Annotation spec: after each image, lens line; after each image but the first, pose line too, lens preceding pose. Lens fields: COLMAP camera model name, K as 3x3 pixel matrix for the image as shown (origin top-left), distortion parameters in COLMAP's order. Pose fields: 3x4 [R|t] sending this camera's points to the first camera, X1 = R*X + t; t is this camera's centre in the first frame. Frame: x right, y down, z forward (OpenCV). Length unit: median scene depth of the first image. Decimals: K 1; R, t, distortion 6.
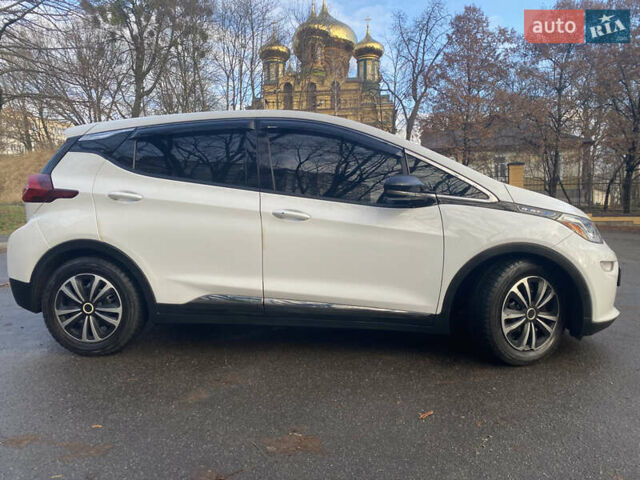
lens RADIAL K [[511.3, 0, 320.0], [0, 511.3, 240.0], [0, 0, 1]] dist [0.004428, -0.008013]
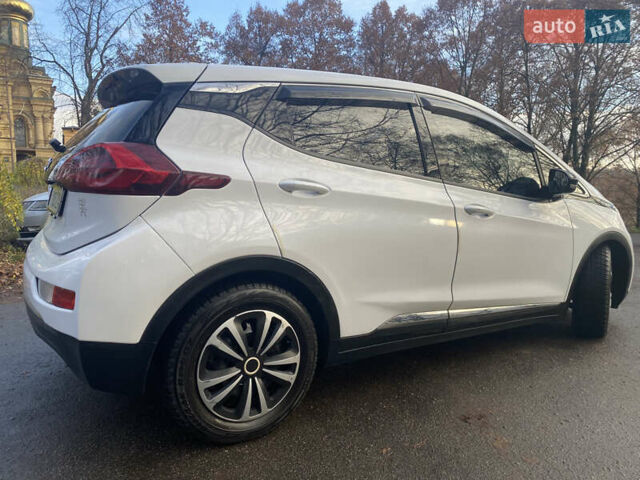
lens RADIAL K [[511.3, 0, 320.0], [0, 511.3, 240.0], [0, 0, 1]] dist [0.004428, -0.008013]
pose [[0.753948, -0.053553, 0.654747, -0.790762], [0.043115, 0.998557, 0.032027, -0.035985], [-0.655518, 0.004083, 0.755169, 0.474673]]
